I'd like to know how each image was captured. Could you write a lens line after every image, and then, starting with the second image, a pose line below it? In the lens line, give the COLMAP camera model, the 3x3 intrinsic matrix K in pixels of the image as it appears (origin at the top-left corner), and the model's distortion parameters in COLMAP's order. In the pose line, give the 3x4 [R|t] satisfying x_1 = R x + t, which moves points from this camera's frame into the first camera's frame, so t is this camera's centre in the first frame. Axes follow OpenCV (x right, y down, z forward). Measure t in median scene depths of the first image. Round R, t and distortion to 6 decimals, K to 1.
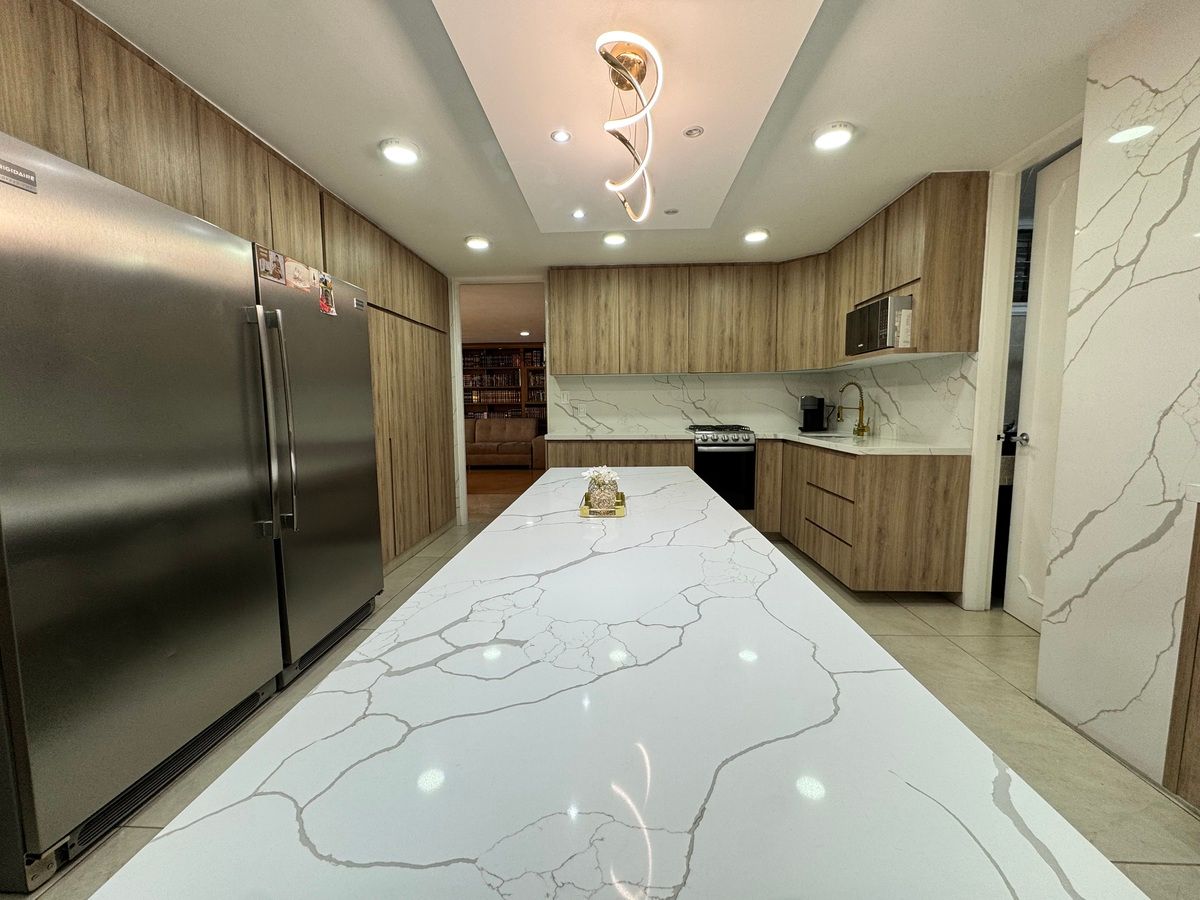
lens RADIAL K [[478.7, 0, 599.8], [0, 478.7, 448.8], [0, 0, 1]] dist [-0.002655, 0.000375]
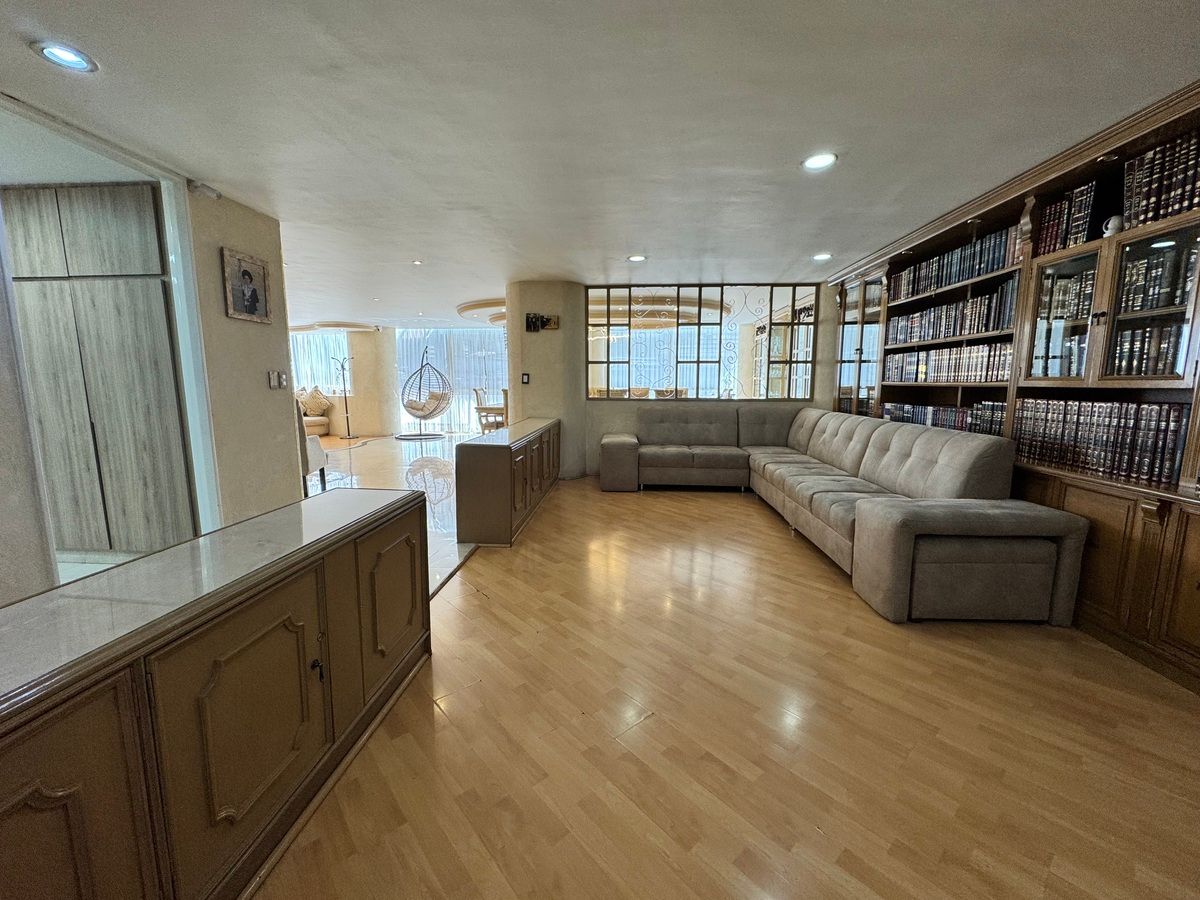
lens RADIAL K [[478.7, 0, 599.3], [0, 478.7, 445.9], [0, 0, 1]] dist [-0.002655, 0.000375]
pose [[-0.024051, 0.141369, -0.989665, 0.416114], [-0.093316, 0.985311, 0.143015, -0.210090], [0.995346, 0.095791, -0.010506, 2.067877]]
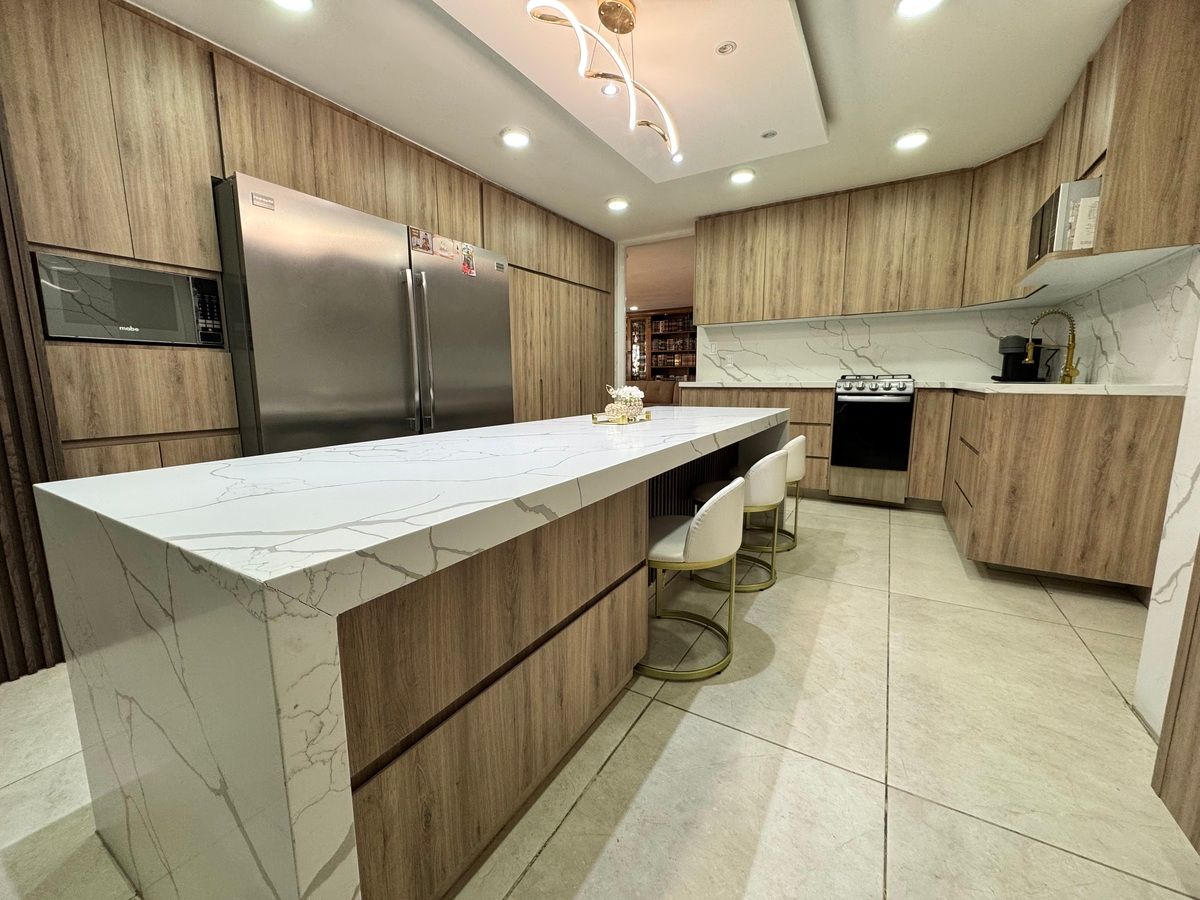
lens RADIAL K [[478.7, 0, 599.9], [0, 478.7, 449.1], [0, 0, 1]] dist [-0.002655, 0.000375]
pose [[0.878948, 0.072680, -0.471347, 0.273903], [-0.046573, 0.996676, 0.066836, 0.063860], [0.474639, -0.036793, 0.879411, -0.016579]]
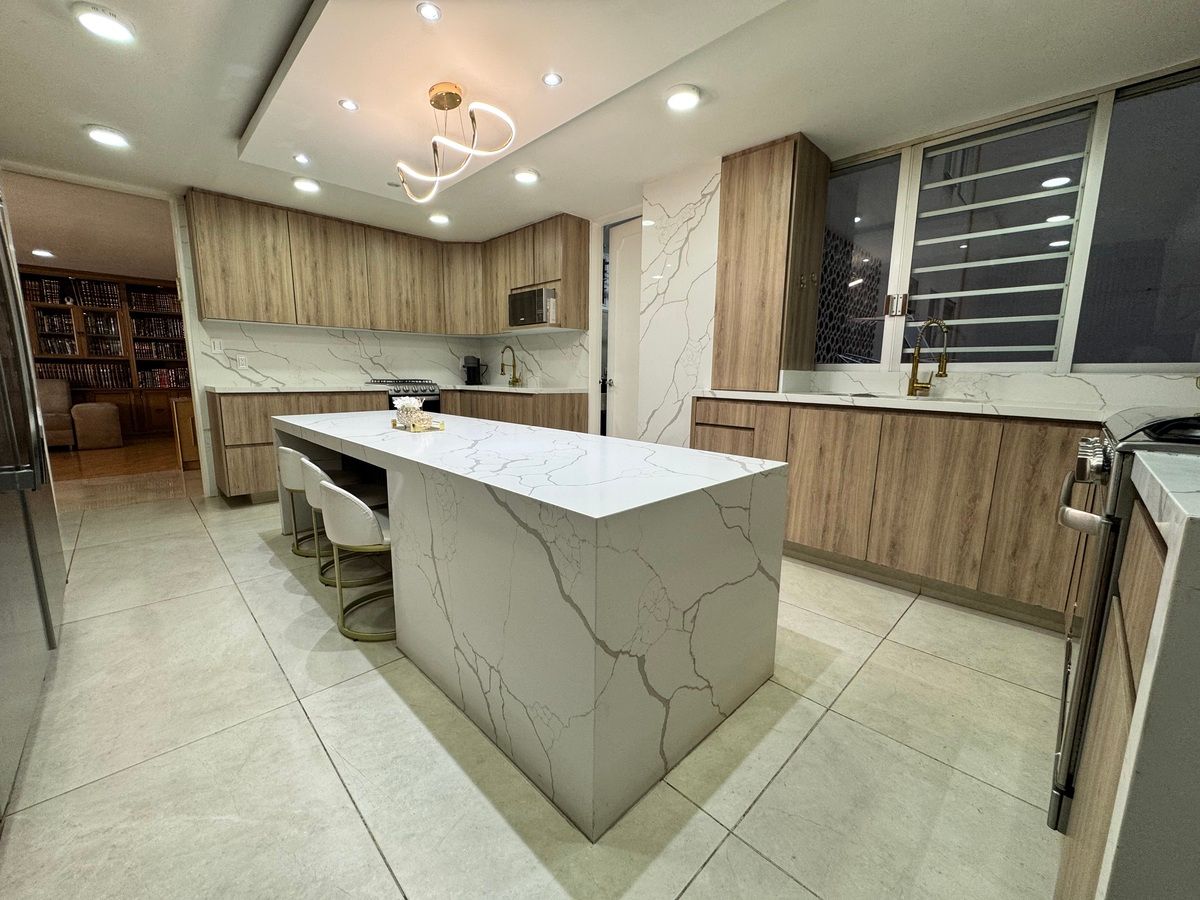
lens RADIAL K [[478.7, 0, 598.6], [0, 478.7, 449.8], [0, 0, 1]] dist [-0.002655, 0.000375]
pose [[0.678915, -0.098275, 0.727610, -0.328529], [0.051881, 0.994946, 0.085973, 0.052457], [-0.732381, -0.020619, 0.680582, -0.125361]]
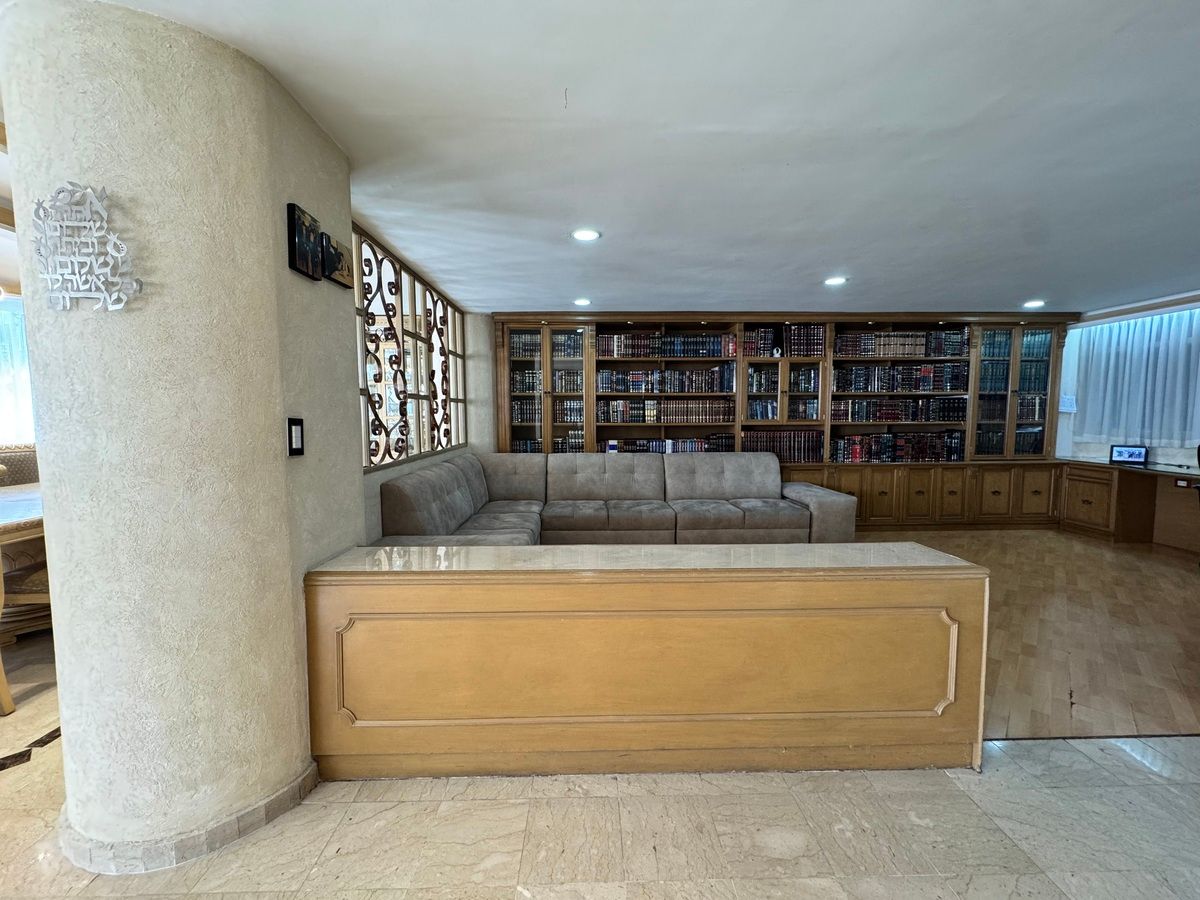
lens RADIAL K [[478.7, 0, 599.8], [0, 478.7, 450.4], [0, 0, 1]] dist [-0.002655, 0.000375]
pose [[0.997325, -0.002840, 0.073037, -0.992050], [0.004028, 0.999862, -0.016120, -0.156828], [-0.072981, 0.016371, 0.997199, 1.290749]]
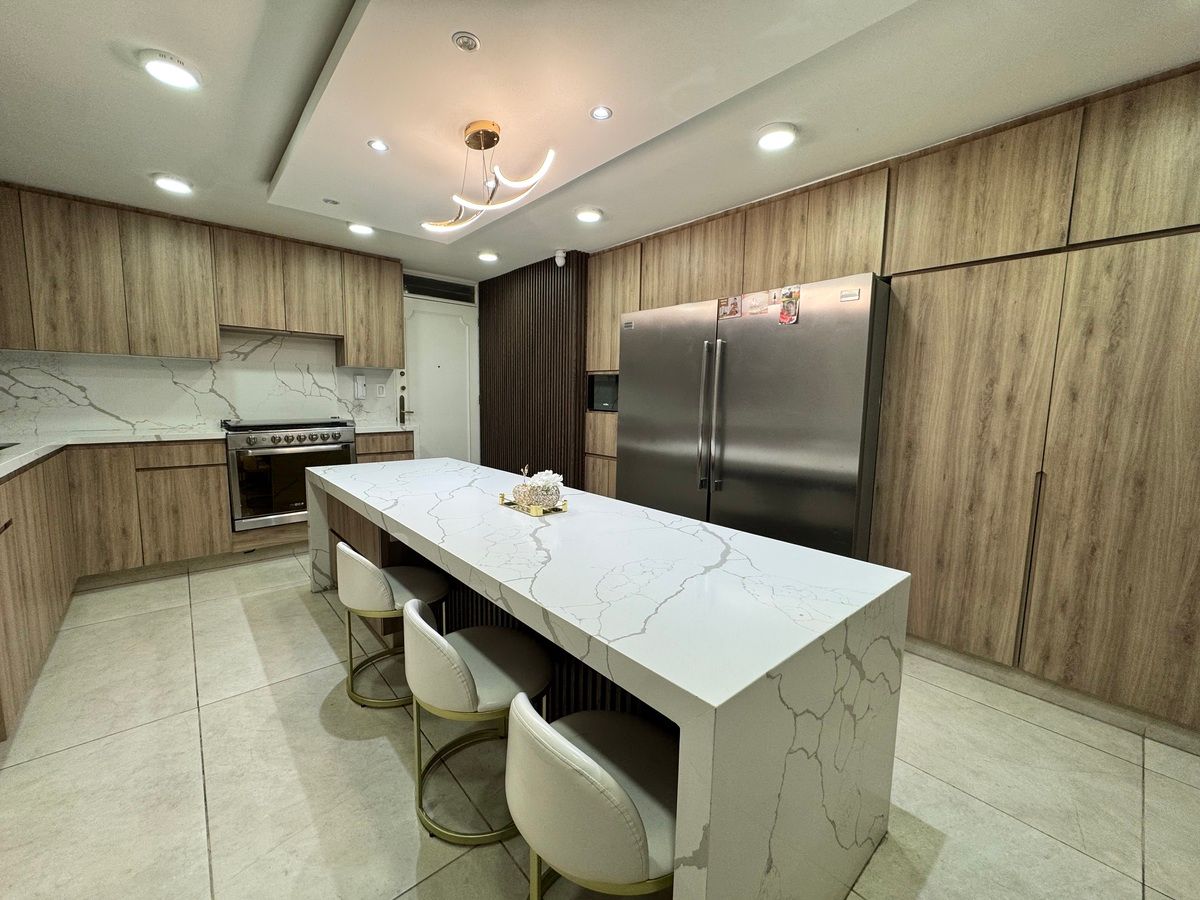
lens RADIAL K [[478.7, 0, 595.5], [0, 478.7, 447.5], [0, 0, 1]] dist [-0.002655, 0.000375]
pose [[-0.722282, 0.069805, -0.688066, 0.335550], [-0.077169, 0.980546, 0.180484, -0.108913], [0.687279, 0.183458, -0.702844, 0.981157]]
